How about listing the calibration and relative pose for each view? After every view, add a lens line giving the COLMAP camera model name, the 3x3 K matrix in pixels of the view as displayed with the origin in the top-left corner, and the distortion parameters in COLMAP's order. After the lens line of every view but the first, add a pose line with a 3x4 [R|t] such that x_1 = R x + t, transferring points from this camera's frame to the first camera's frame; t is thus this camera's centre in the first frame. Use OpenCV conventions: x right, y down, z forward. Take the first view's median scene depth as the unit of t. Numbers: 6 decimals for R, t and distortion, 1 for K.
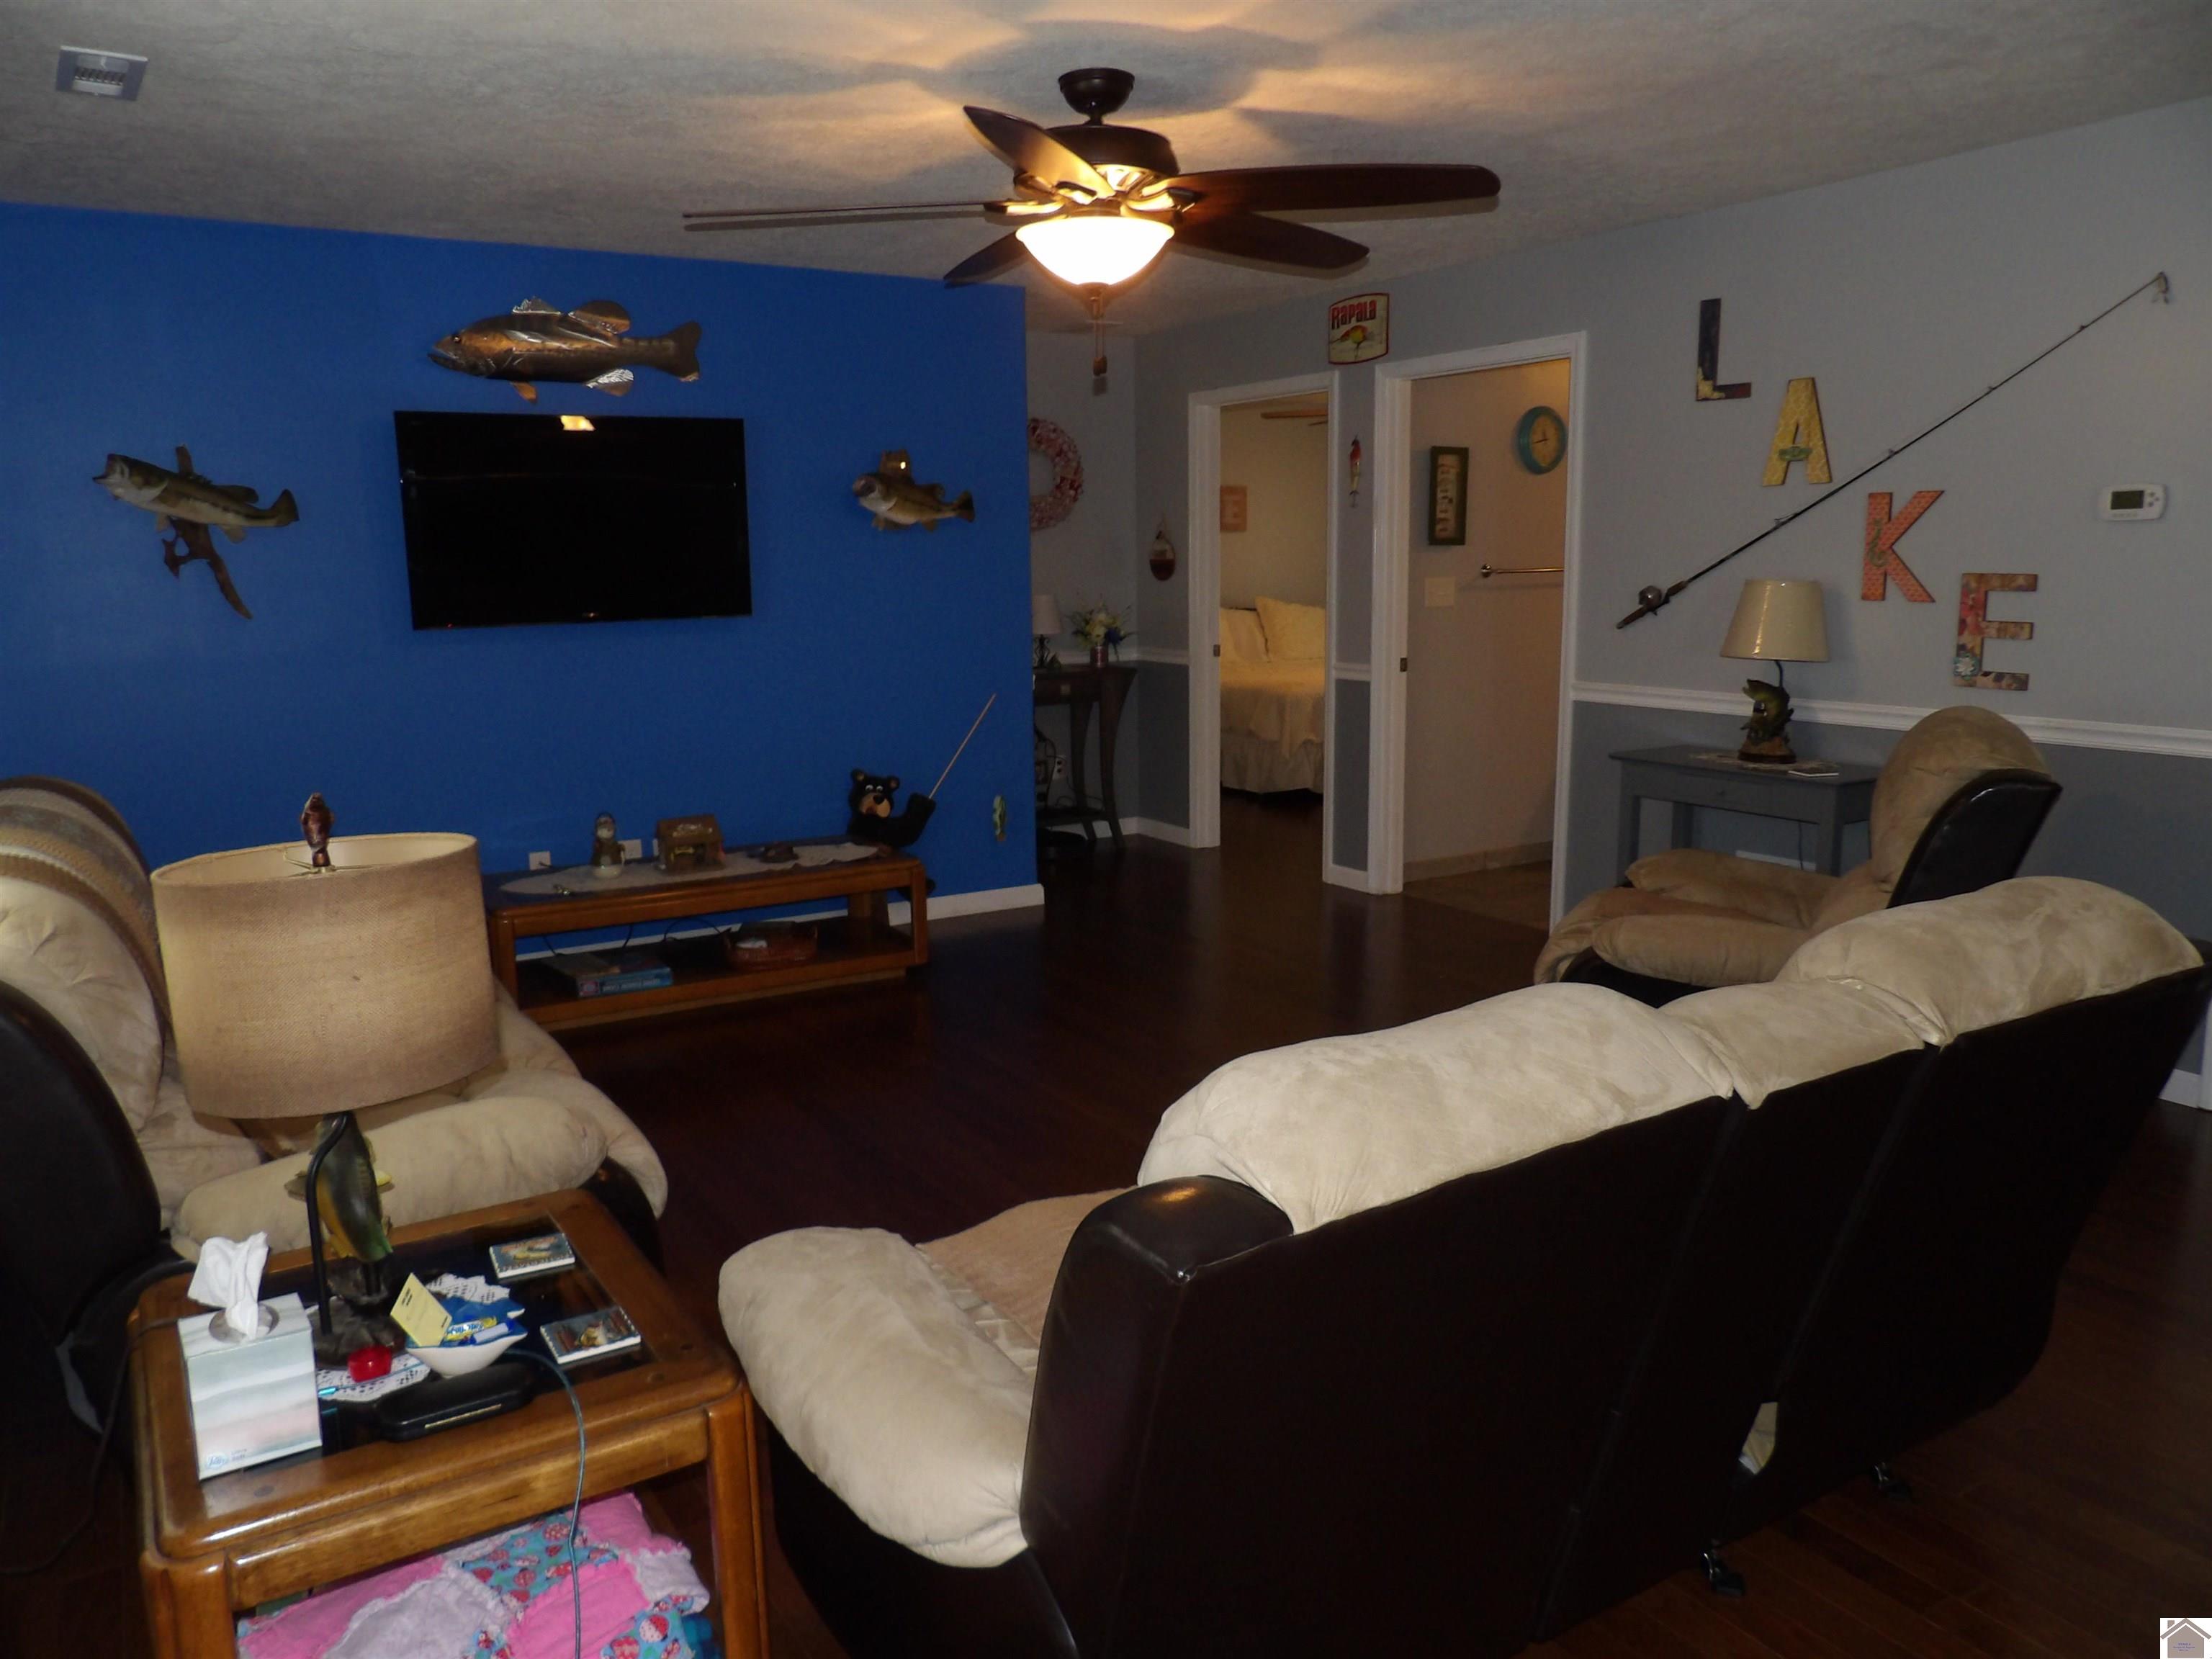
lens RADIAL K [[1597.2, 0, 1101.3], [0, 1597.2, 839.4], [0, 0, 1]] dist [-0.019505, 0.021757]
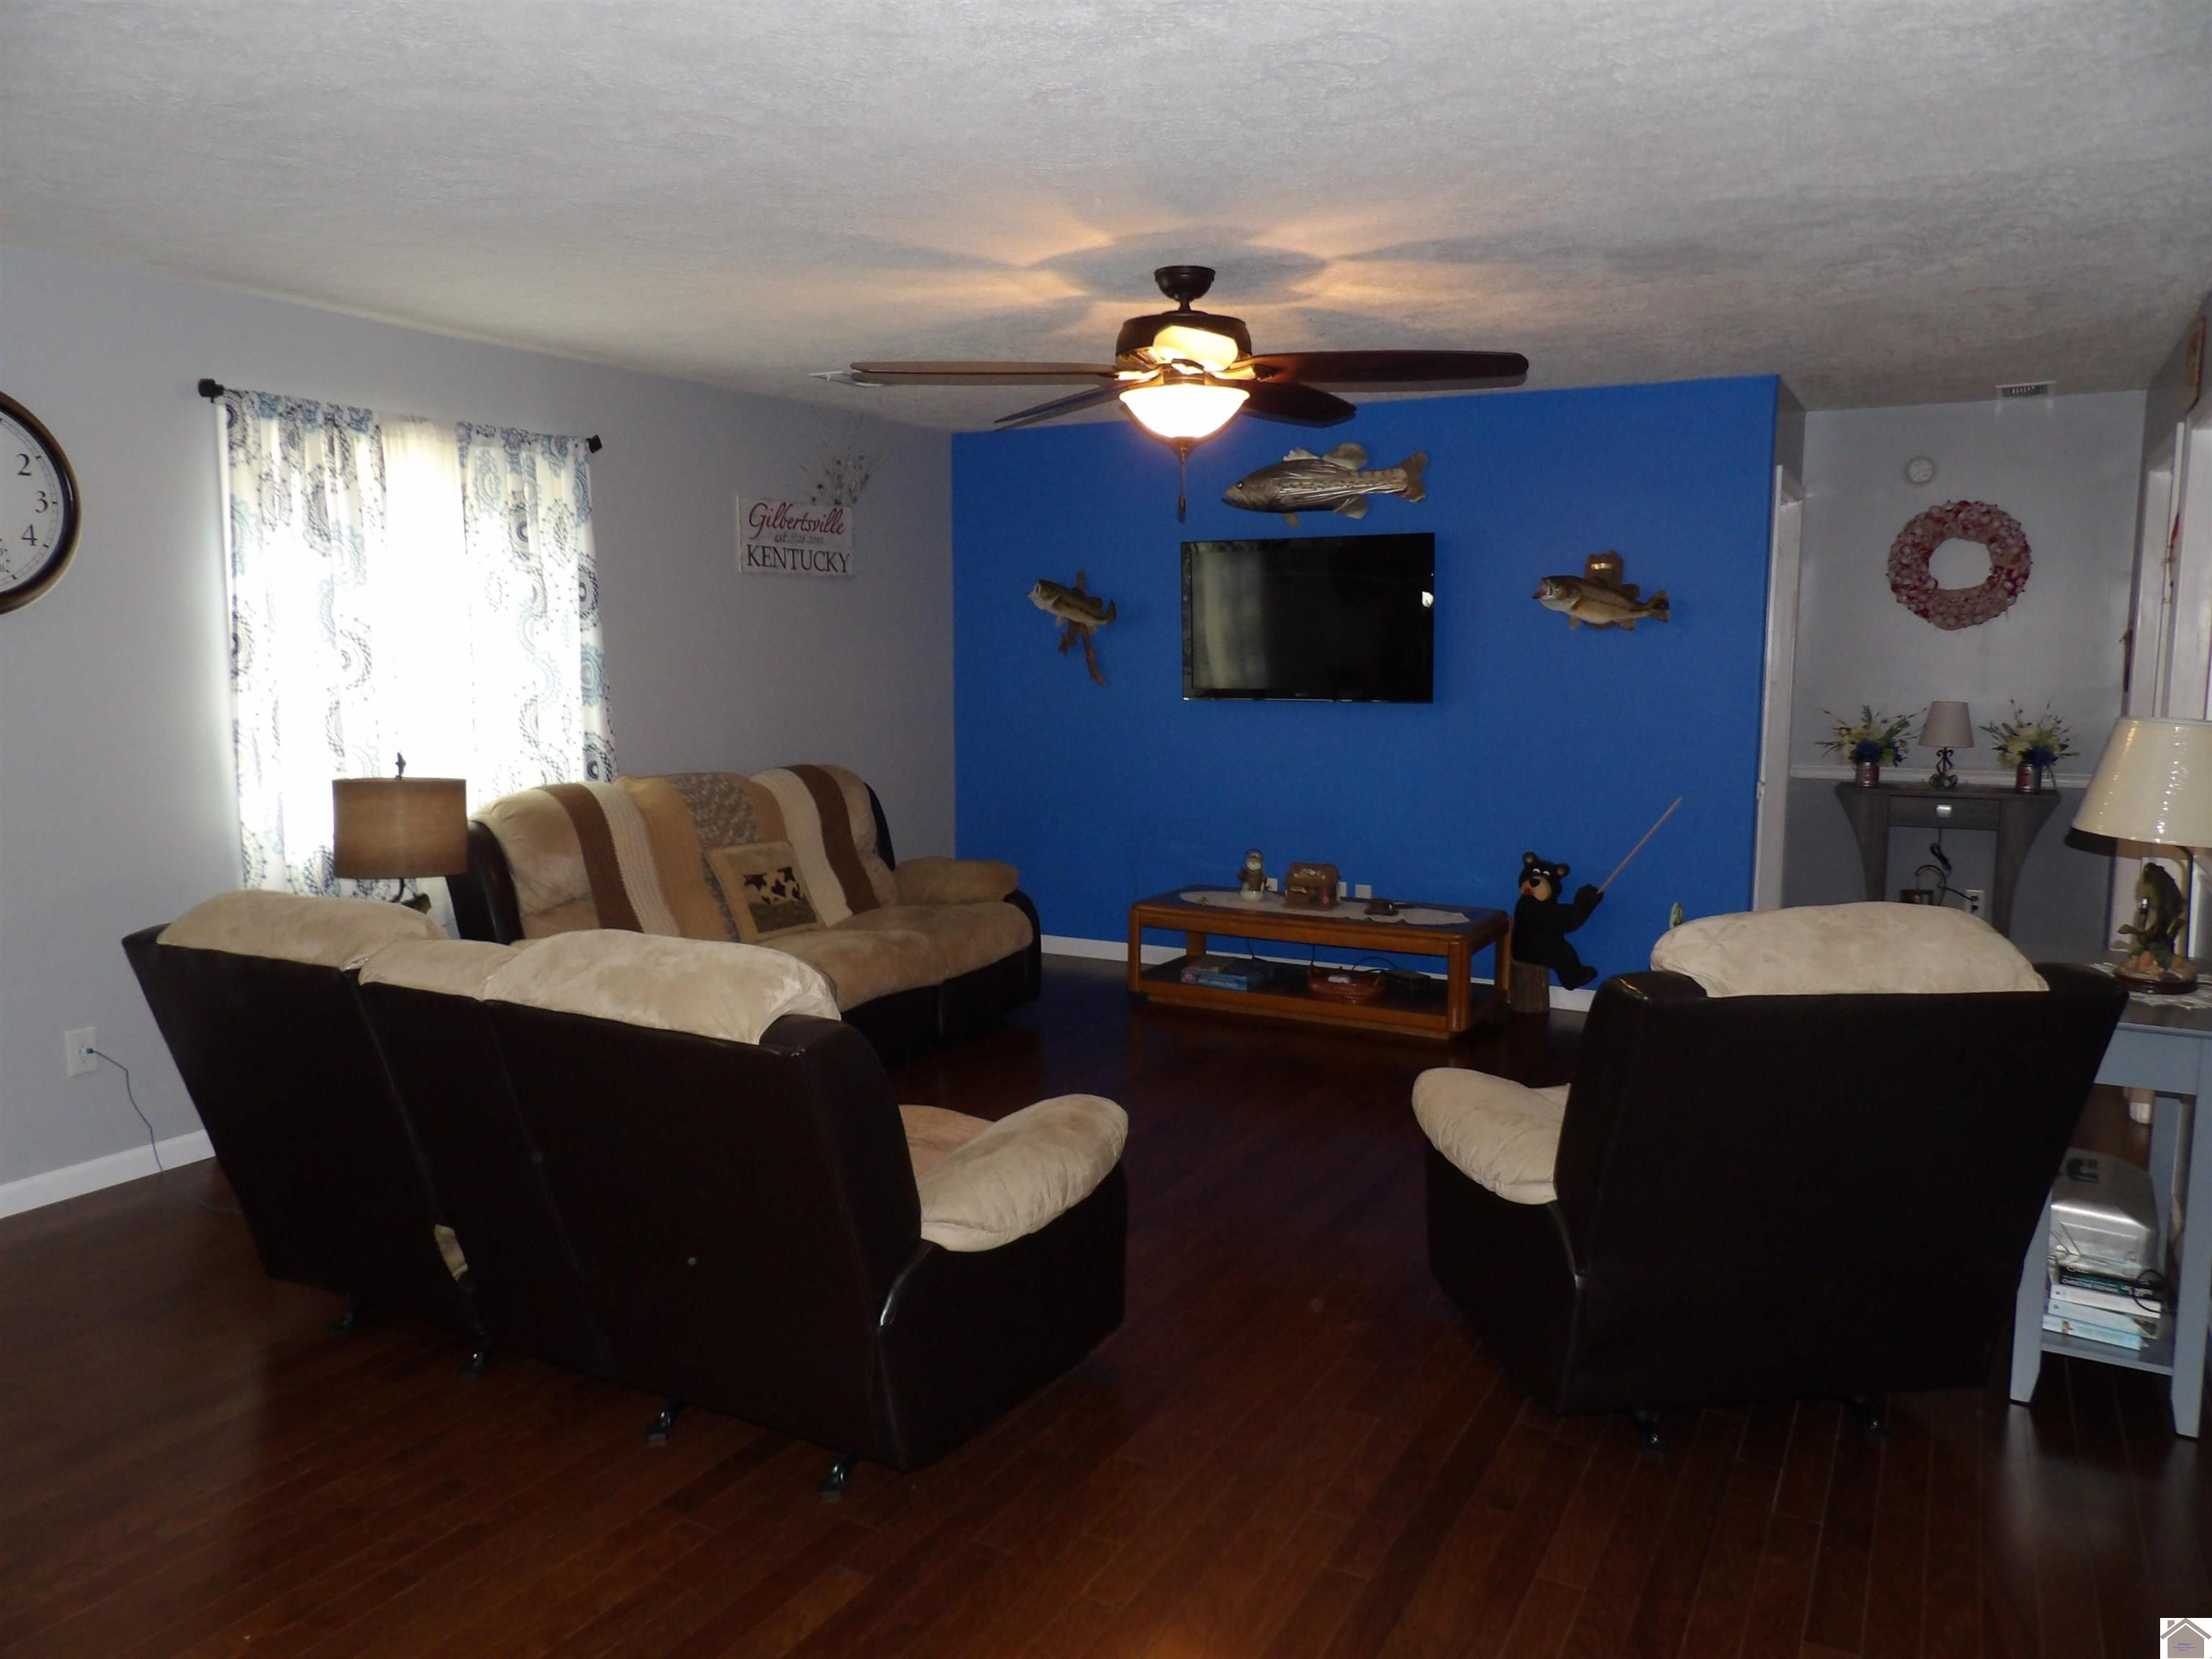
lens RADIAL K [[1591.7, 0, 1106.0], [0, 1591.7, 829.5], [0, 0, 1]] dist [-0.017990, 0.031767]
pose [[0.493123, 0.119749, -0.861678, 0.493581], [-0.163277, 0.985619, 0.043532, -0.046887], [0.854500, 0.119225, 0.505584, 0.176742]]
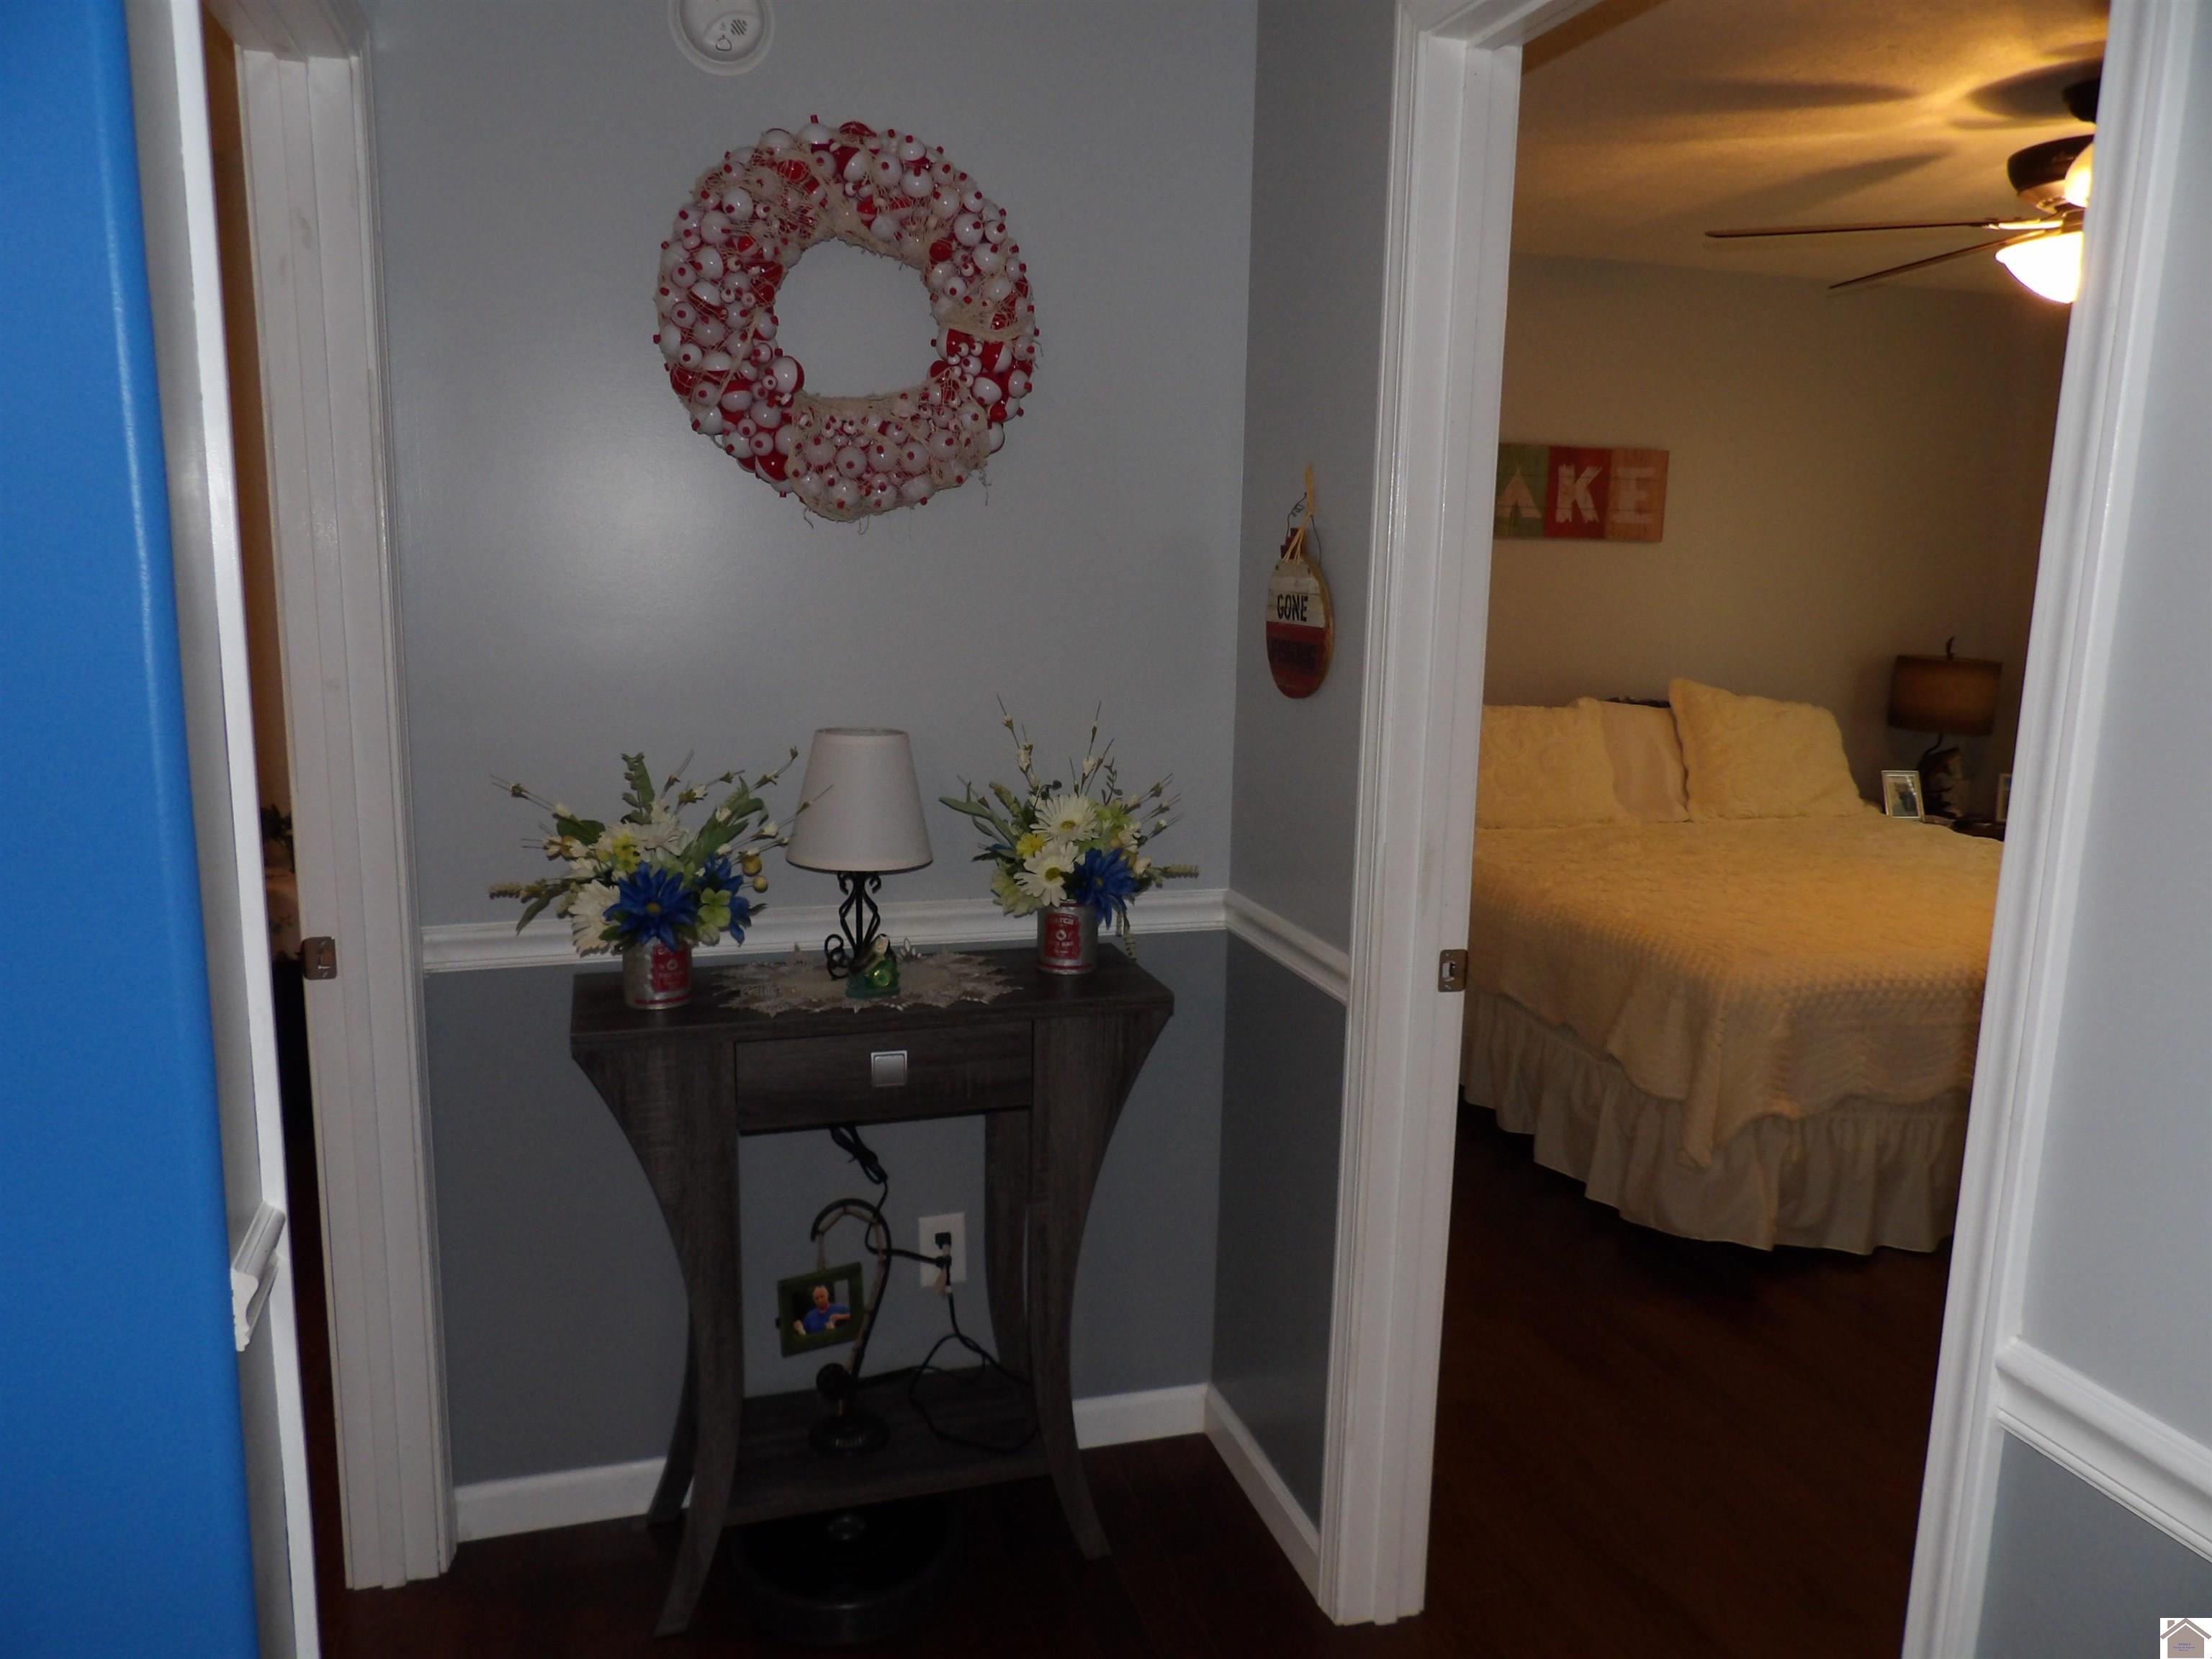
lens RADIAL K [[1591.7, 0, 1106.0], [0, 1591.7, 829.5], [0, 0, 1]] dist [-0.017990, 0.031767]
pose [[0.964753, 0.078814, -0.251078, 0.083171], [-0.080037, 0.996778, 0.005353, -0.140635], [0.250691, 0.014932, 0.967952, 0.728381]]
